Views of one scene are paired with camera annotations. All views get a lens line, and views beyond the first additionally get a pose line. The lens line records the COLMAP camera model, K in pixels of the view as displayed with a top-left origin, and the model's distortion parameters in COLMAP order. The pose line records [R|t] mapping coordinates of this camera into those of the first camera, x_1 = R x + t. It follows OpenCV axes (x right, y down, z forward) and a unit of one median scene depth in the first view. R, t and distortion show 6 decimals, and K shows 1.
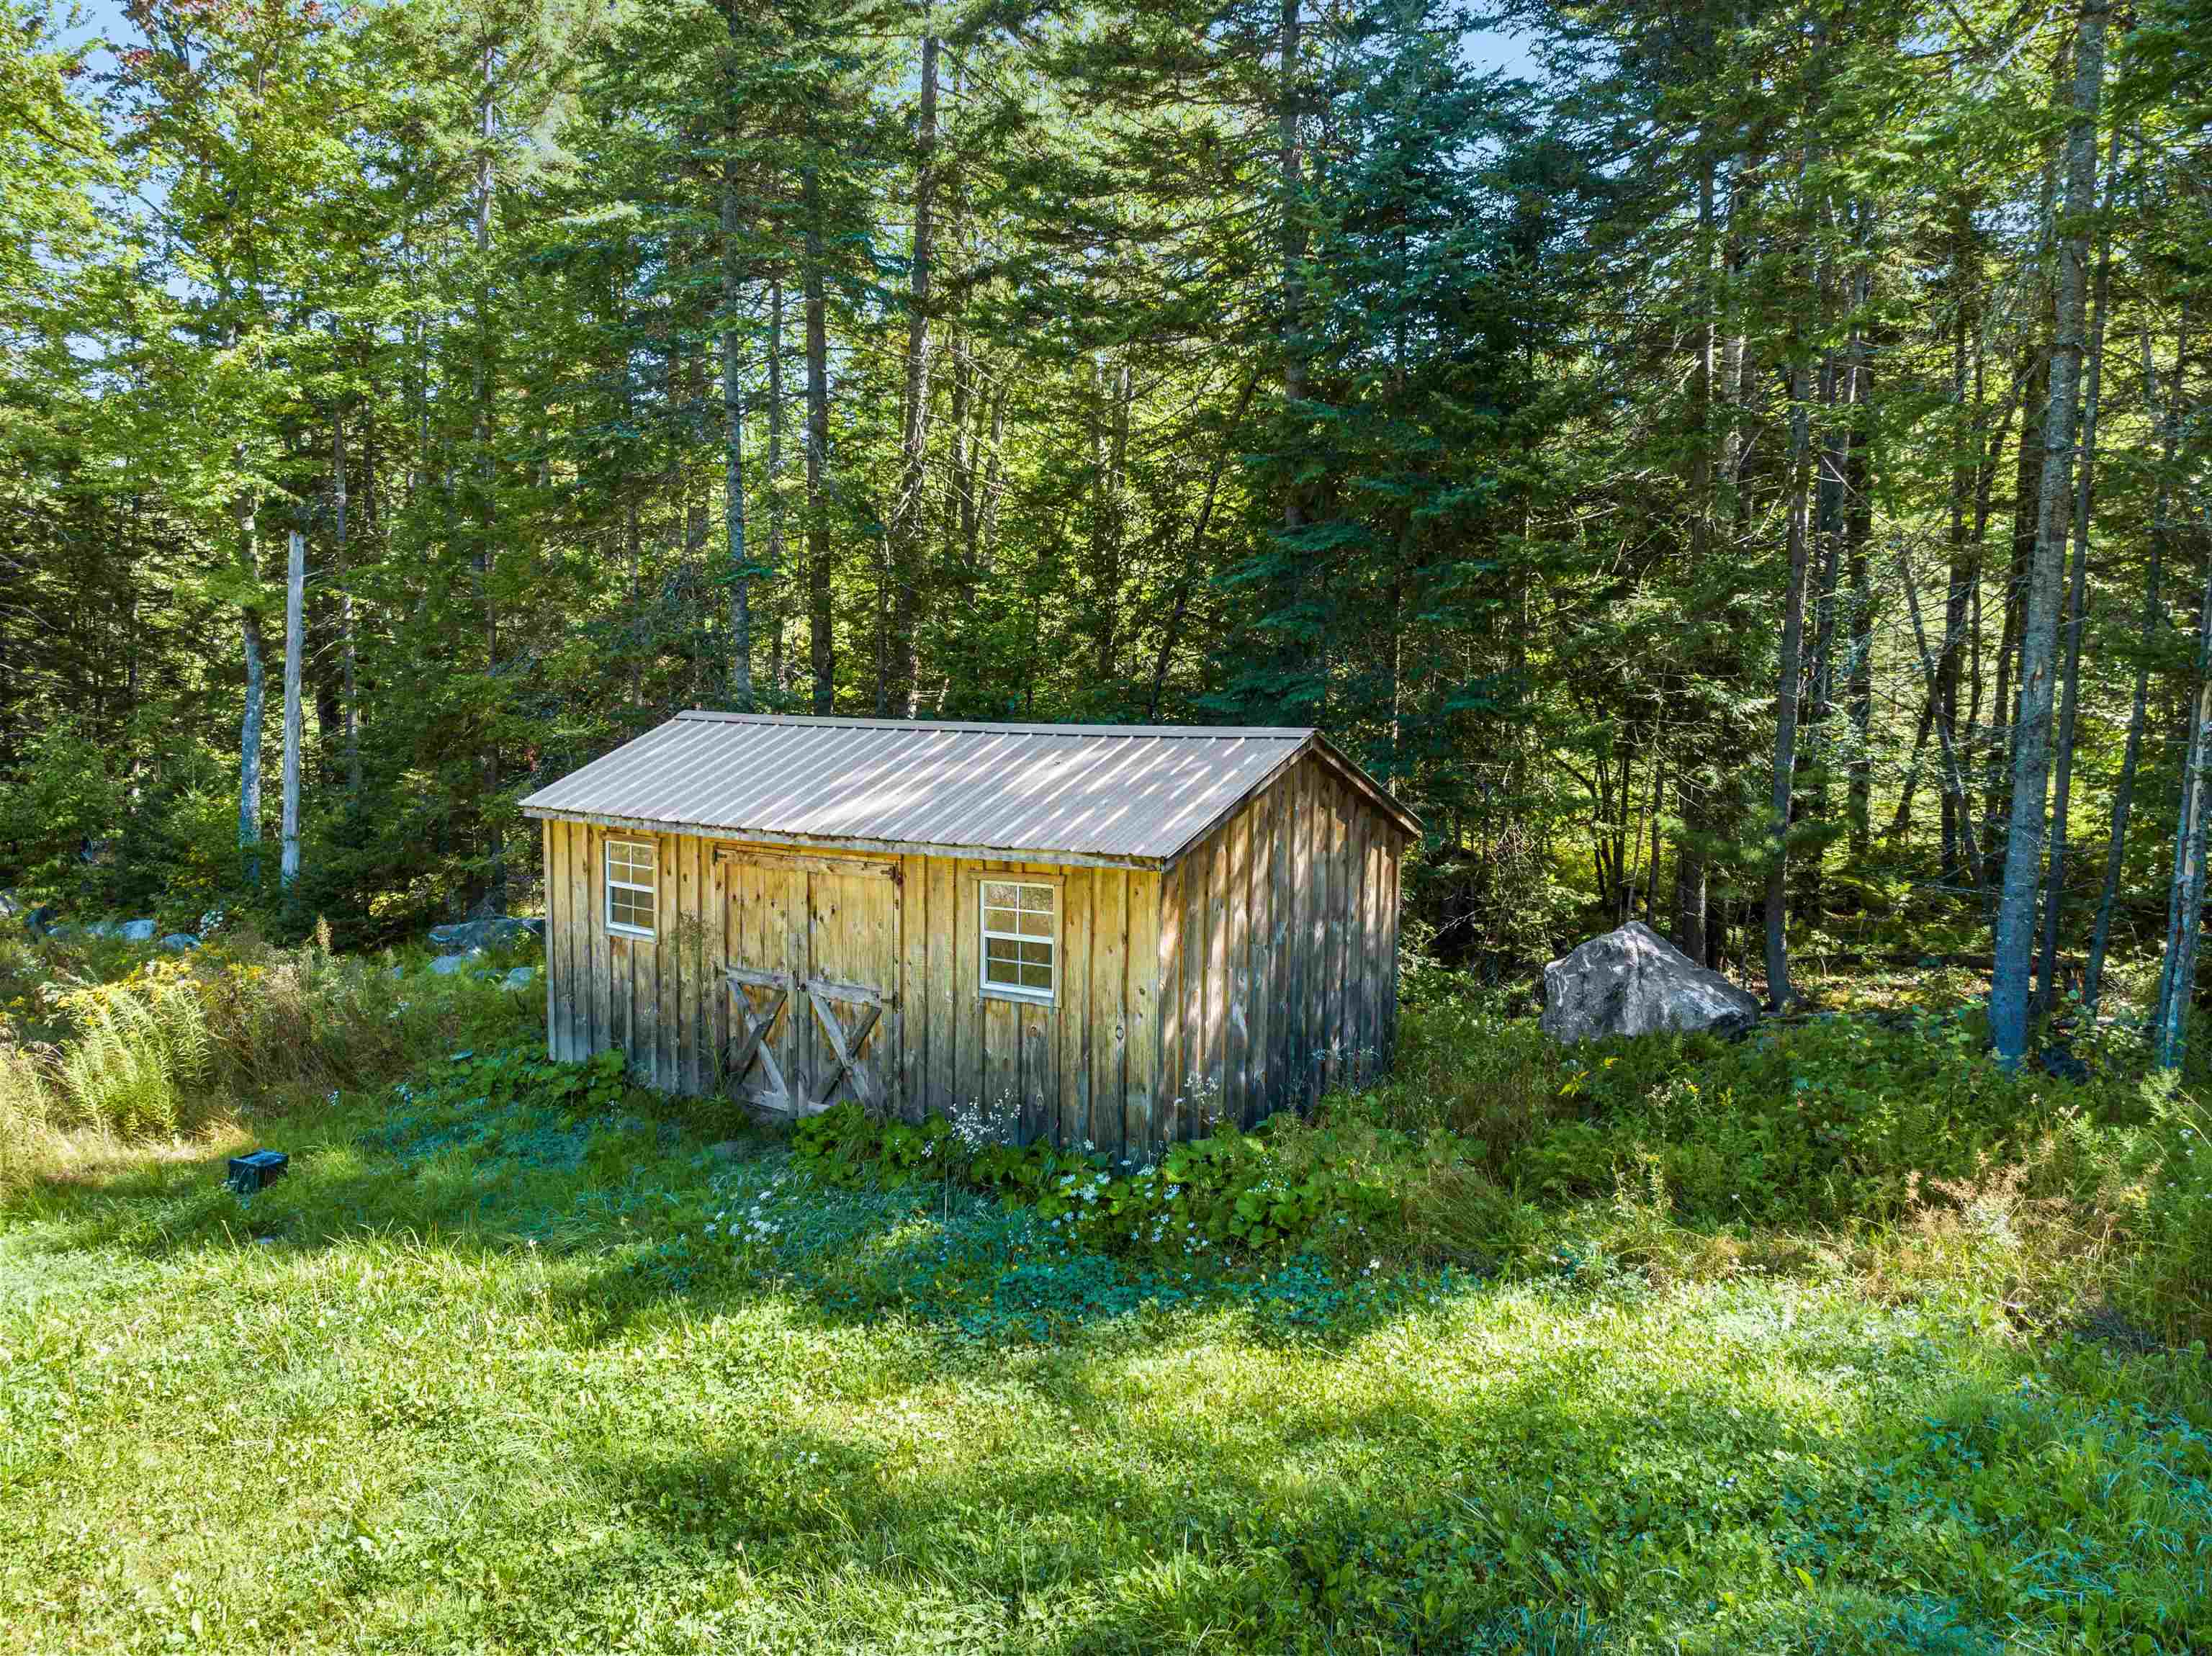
lens RADIAL K [[1559.5, 0, 1108.3], [0, 1559.5, 825.3], [0, 0, 1]] dist [-0.045519, 0.016728]
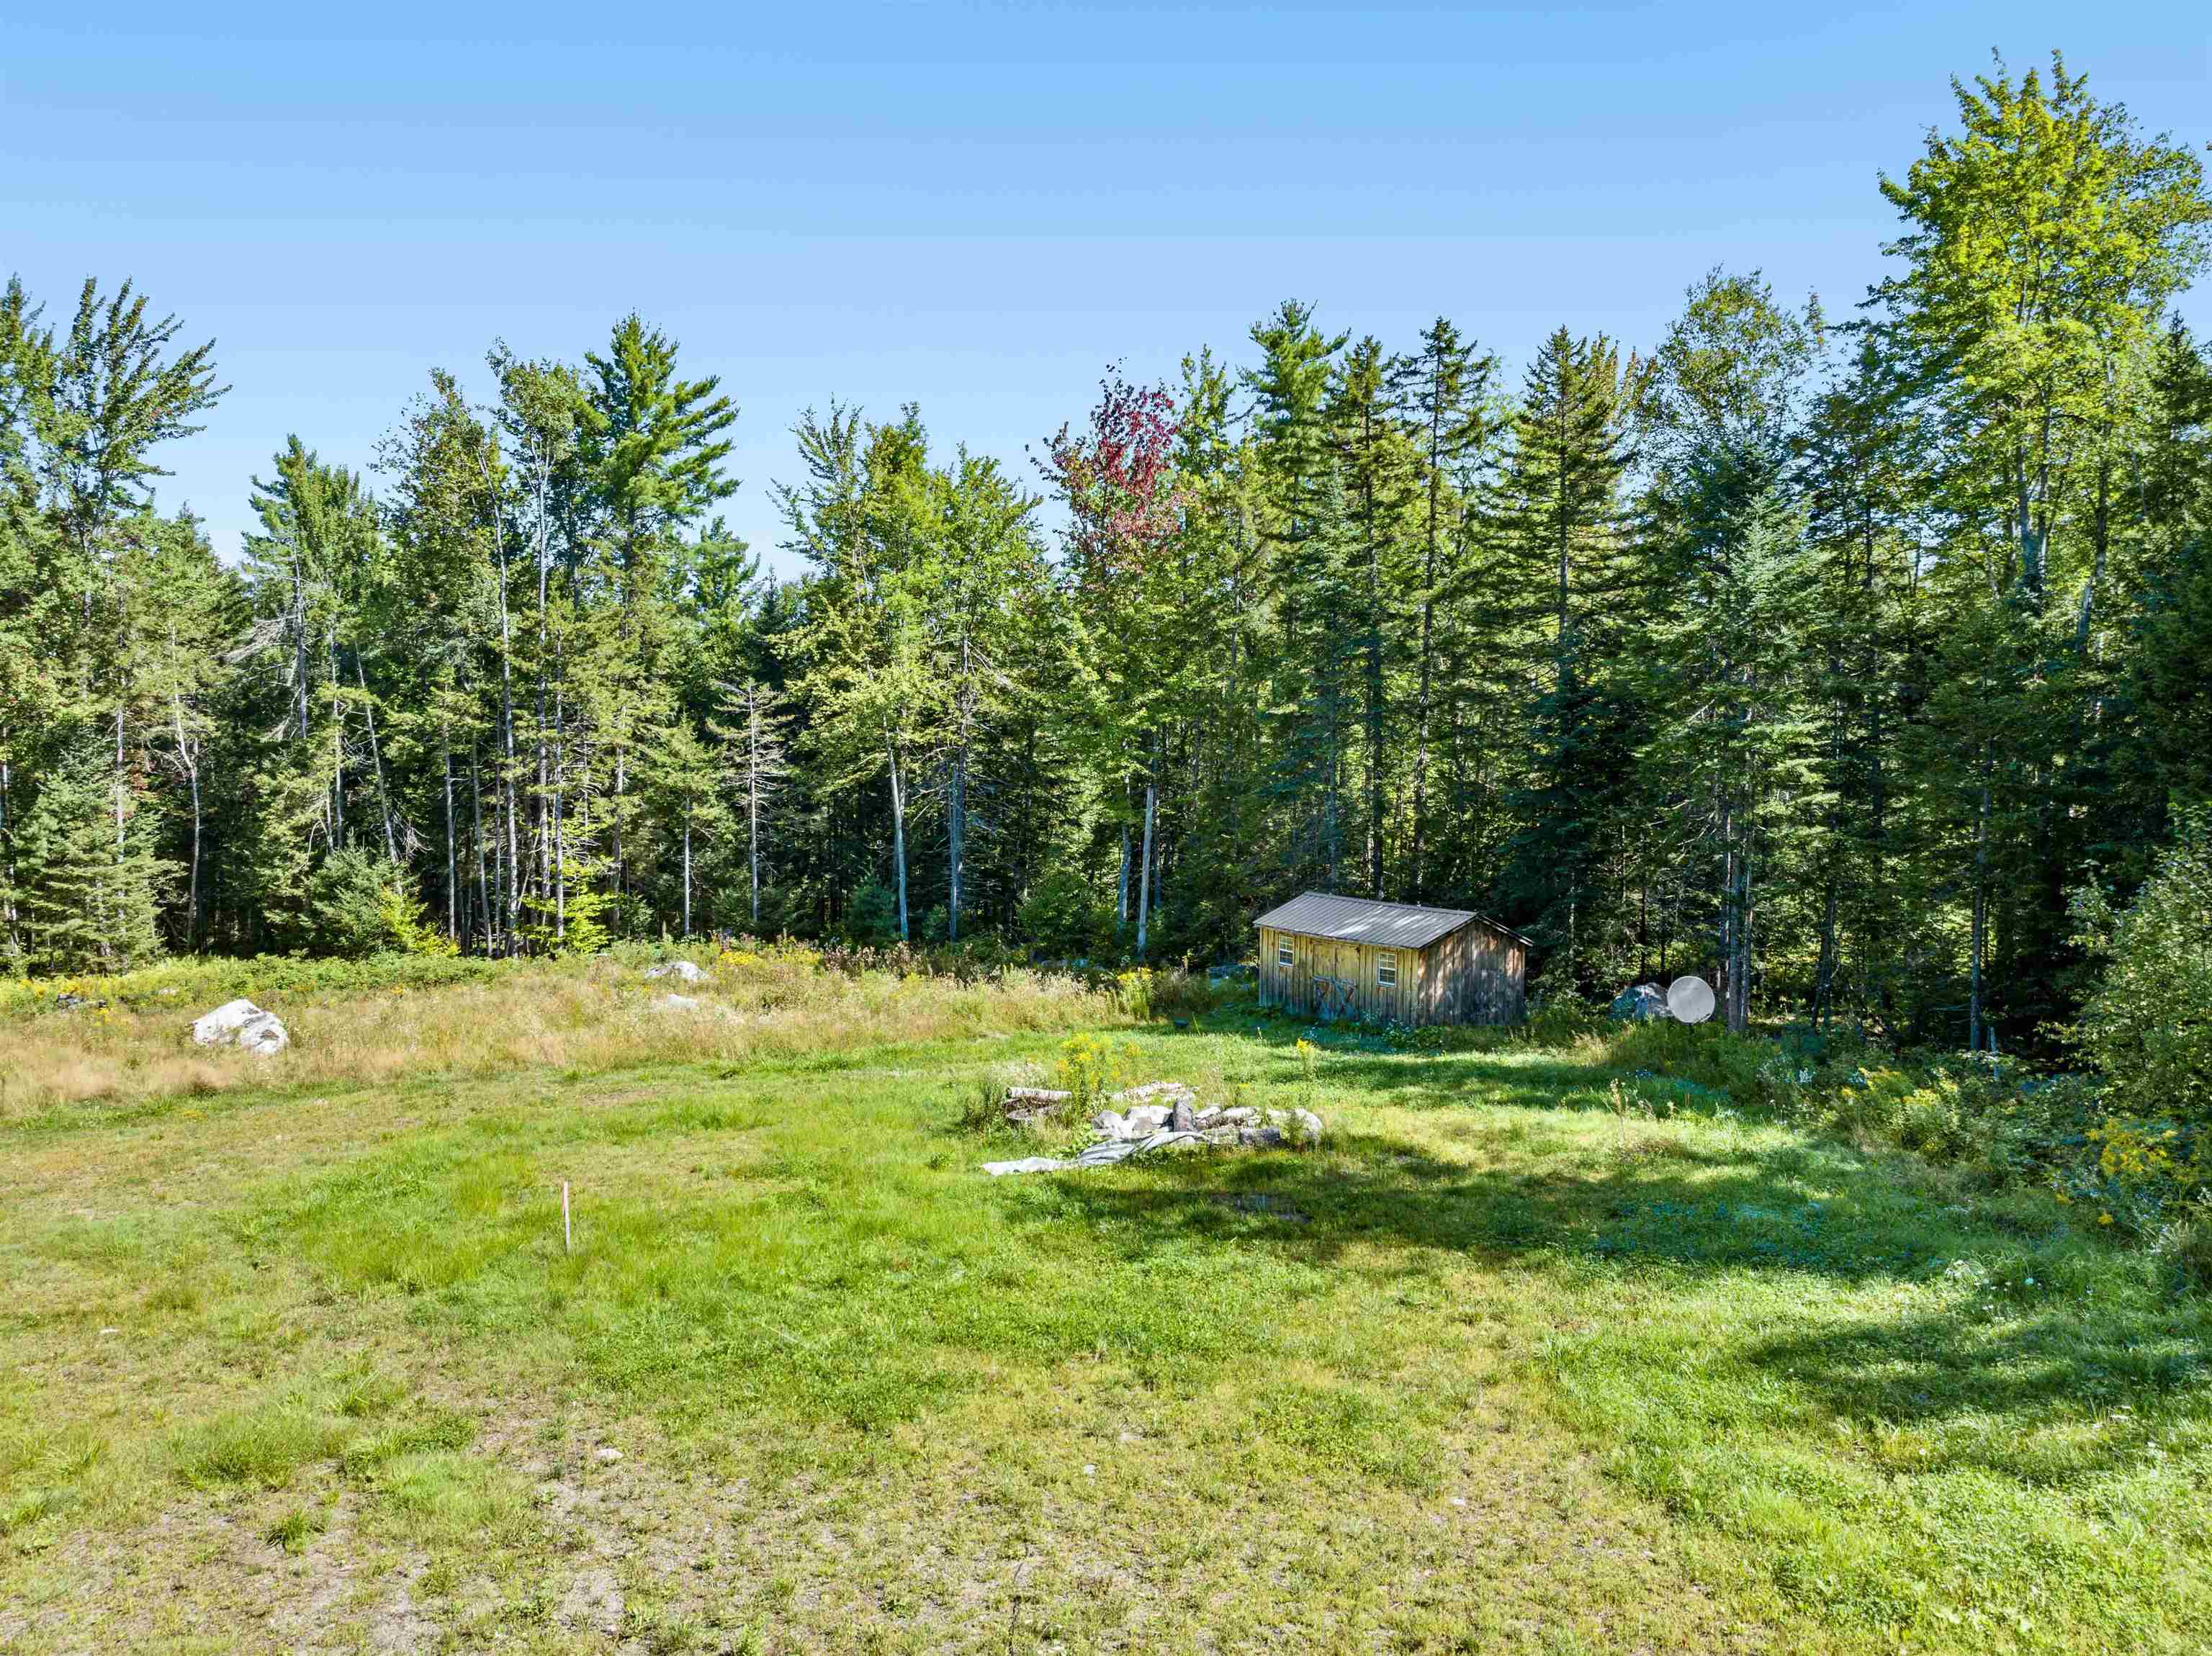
lens RADIAL K [[1559.5, 0, 1103.0], [0, 1559.5, 826.0], [0, 0, 1]] dist [-0.045519, 0.016728]
pose [[0.897555, 0.015844, -0.440619, 0.878492], [-0.045715, 0.997312, -0.057262, -0.017199], [0.438527, 0.071539, 0.895866, -2.364450]]
